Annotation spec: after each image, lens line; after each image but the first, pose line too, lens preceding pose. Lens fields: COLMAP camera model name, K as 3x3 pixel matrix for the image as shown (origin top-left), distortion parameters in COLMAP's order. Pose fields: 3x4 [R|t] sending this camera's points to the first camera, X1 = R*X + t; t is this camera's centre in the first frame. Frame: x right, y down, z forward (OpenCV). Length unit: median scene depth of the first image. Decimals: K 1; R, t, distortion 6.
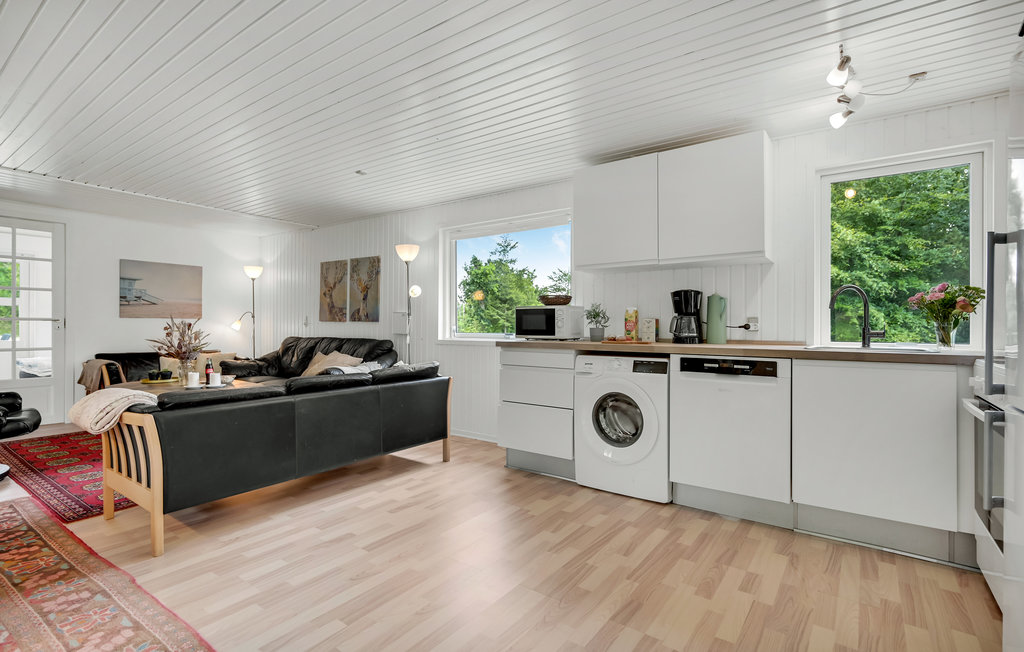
lens RADIAL K [[483.1, 0, 512.0], [0, 483.1, 326.0], [0, 0, 1]] dist [0.001254, 0.000357]
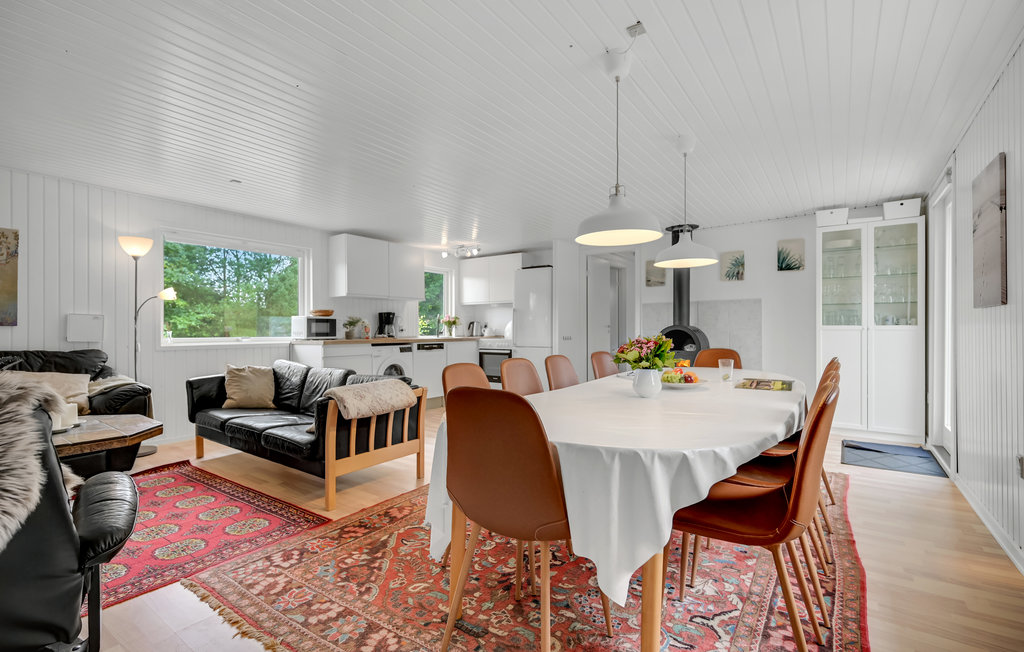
lens RADIAL K [[467.0, 0, 512.0], [0, 467.0, 326.0], [0, 0, 1]] dist [-0.000981, -0.000083]
pose [[-0.013429, 0.005486, 0.999895, -1.482189], [0.004175, 0.999977, -0.005430, -0.003537], [-0.999901, 0.004101, -0.013451, 0.478237]]
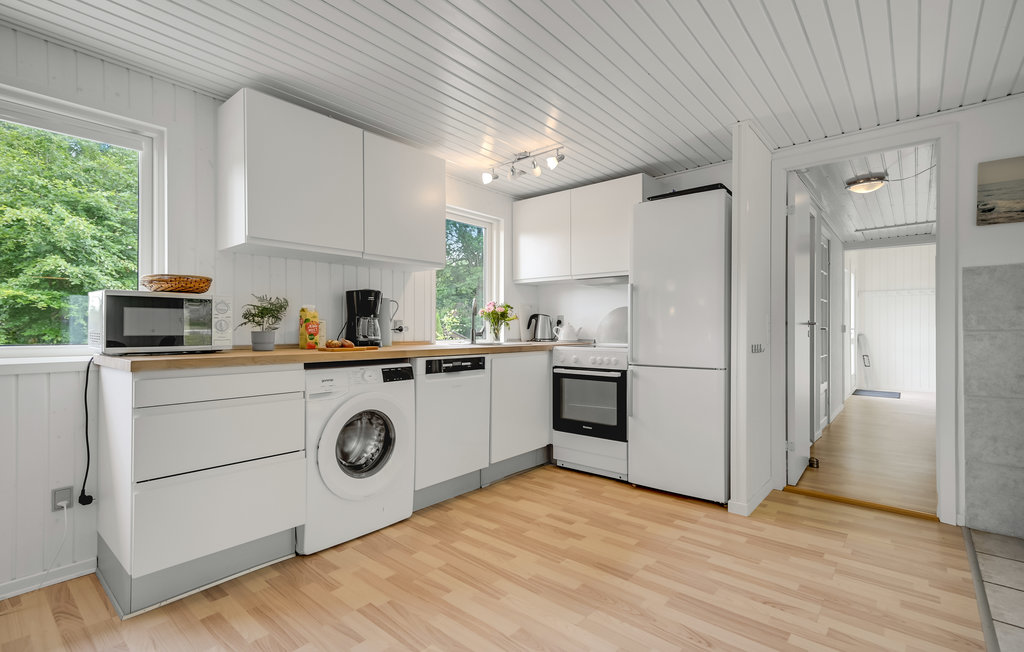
lens RADIAL K [[477.5, 0, 512.0], [0, 477.5, 326.0], [0, 0, 1]] dist [0.016877, 0.000140]
pose [[0.067737, 0.002833, 0.997699, -0.501319], [-0.001086, 0.999996, -0.002766, -0.002224], [-0.997703, -0.000896, 0.067740, 0.614854]]
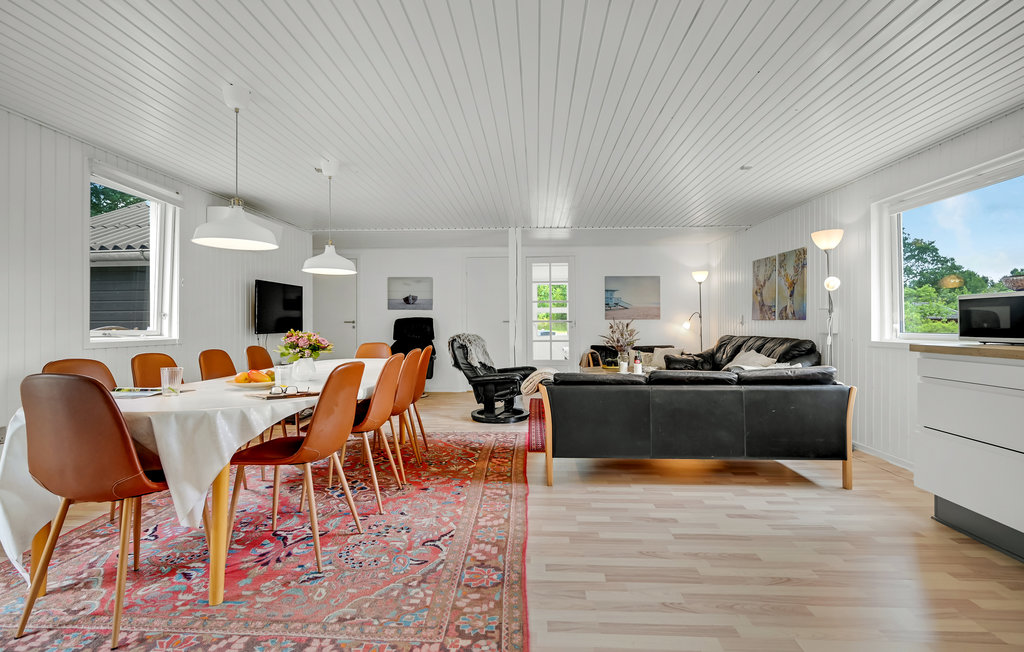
lens RADIAL K [[467.0, 0, 512.0], [0, 467.0, 326.0], [0, 0, 1]] dist [-0.000981, -0.000083]
pose [[0.546880, -0.002768, -0.837206, 0.242774], [0.004502, 0.999990, -0.000366, 0.000914], [0.837199, -0.003569, 0.546887, 0.098471]]
